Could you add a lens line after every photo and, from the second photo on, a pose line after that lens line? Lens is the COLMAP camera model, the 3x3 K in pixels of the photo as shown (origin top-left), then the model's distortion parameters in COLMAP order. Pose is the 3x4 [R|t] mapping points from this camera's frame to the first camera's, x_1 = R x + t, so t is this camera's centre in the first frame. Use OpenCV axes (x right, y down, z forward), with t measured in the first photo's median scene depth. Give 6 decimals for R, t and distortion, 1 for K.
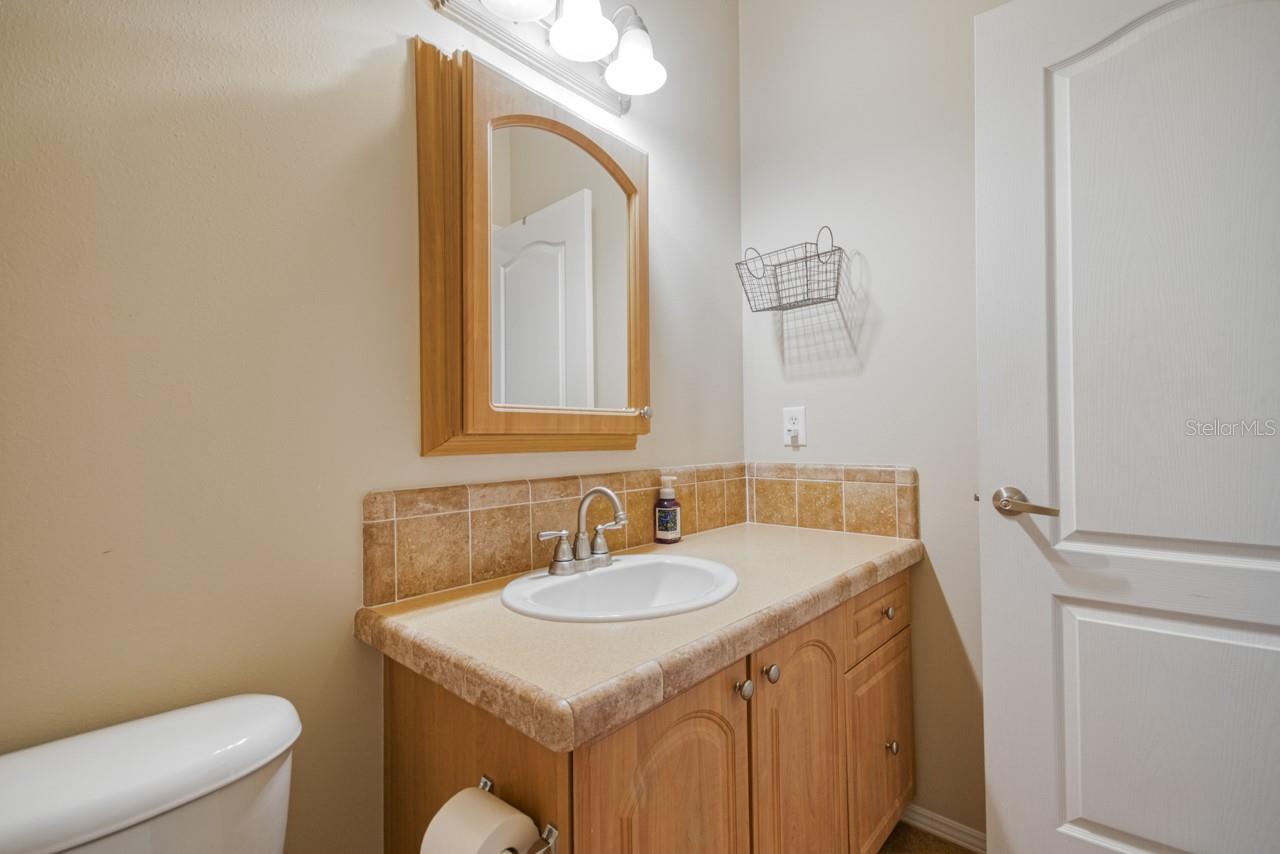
lens RADIAL K [[573.6, 0, 641.9], [0, 573.6, 427.4], [0, 0, 1]] dist [0.012408, -0.005832]
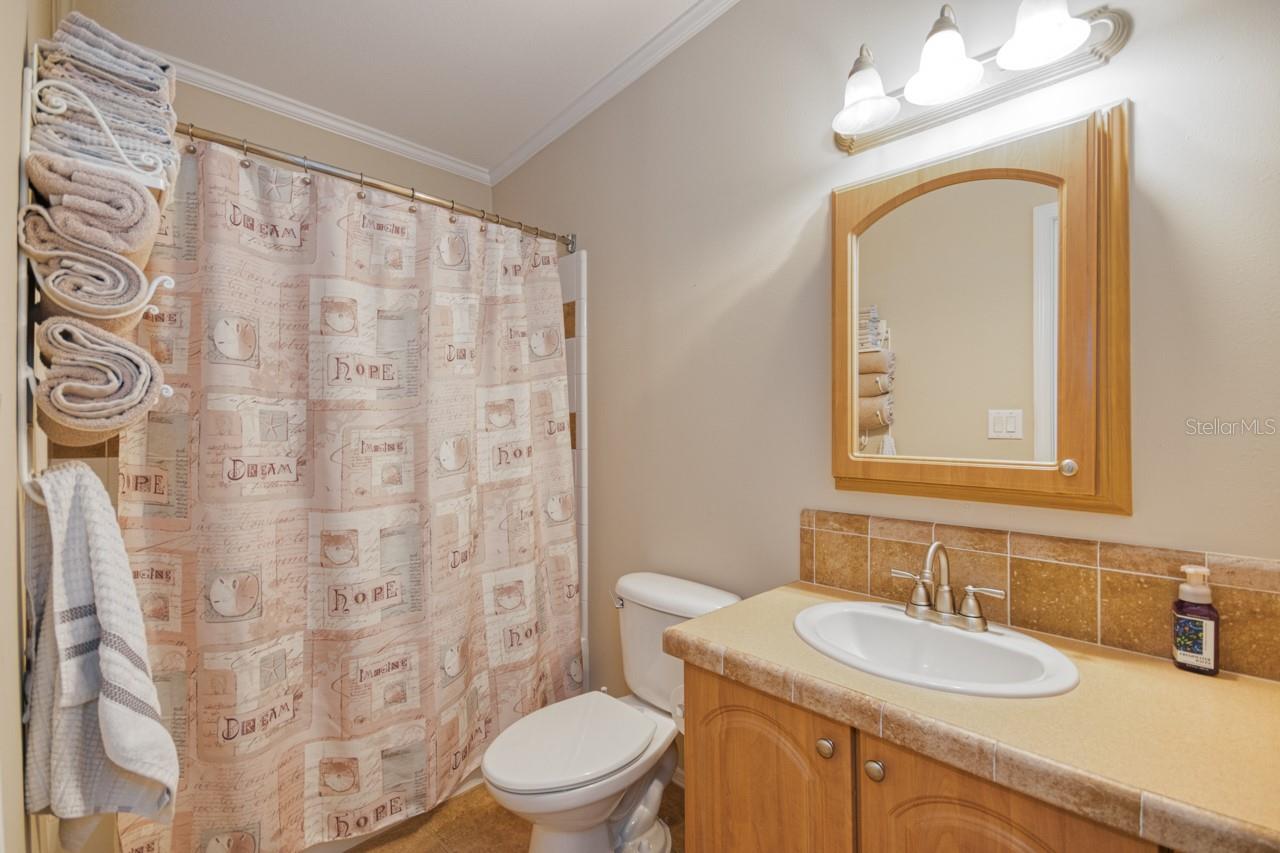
lens RADIAL K [[573.6, 0, 639.6], [0, 573.6, 426.7], [0, 0, 1]] dist [0.012408, -0.005832]
pose [[-0.061015, 0.011914, -0.998066, 0.979823], [0.013509, 0.999847, 0.011109, -0.116267], [0.998045, -0.012805, -0.061166, 0.575822]]
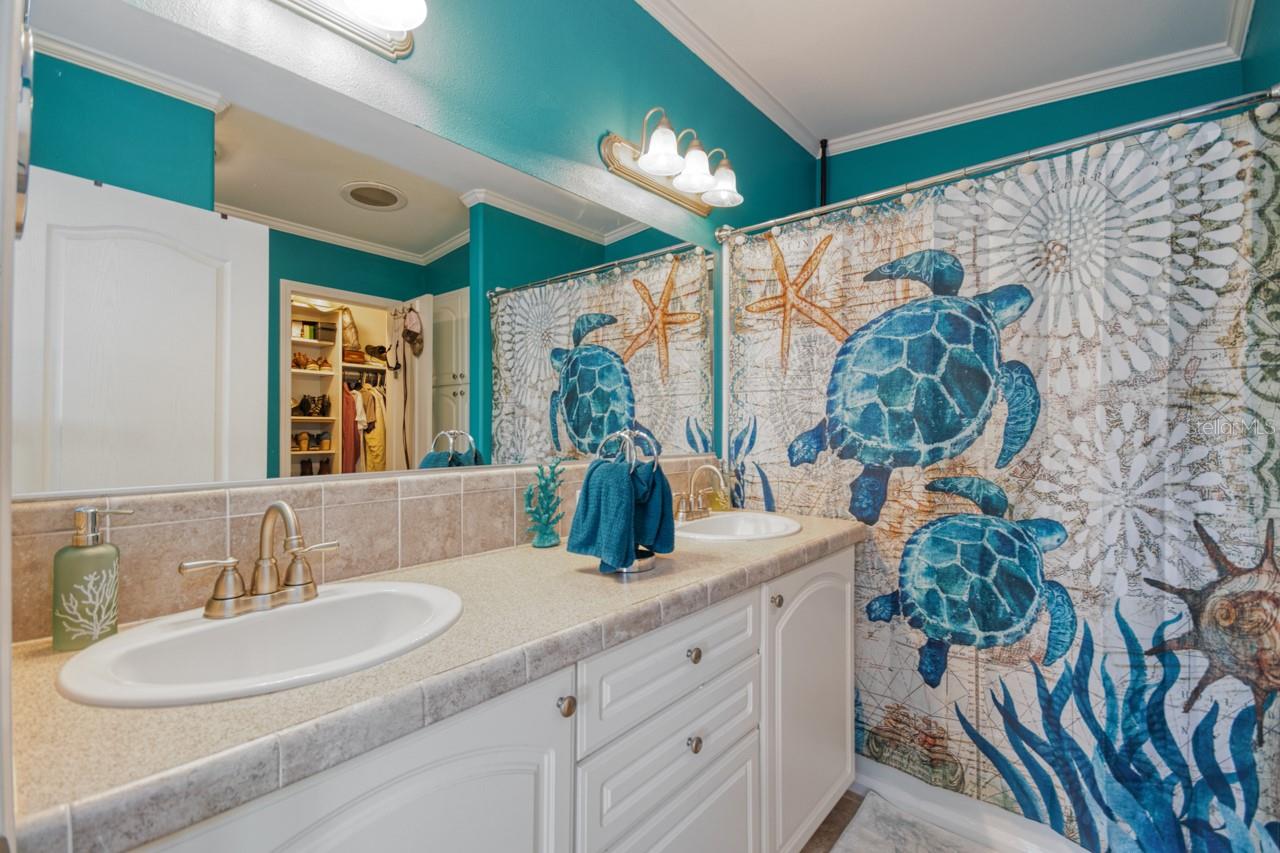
lens RADIAL K [[573.6, 0, 640.7], [0, 573.6, 422.0], [0, 0, 1]] dist [0.012408, -0.005832]
pose [[0.999145, 0.009069, 0.040342, 0.394221], [-0.009614, 0.999865, 0.013327, -0.017440], [-0.040215, -0.013703, 0.999097, 0.228106]]
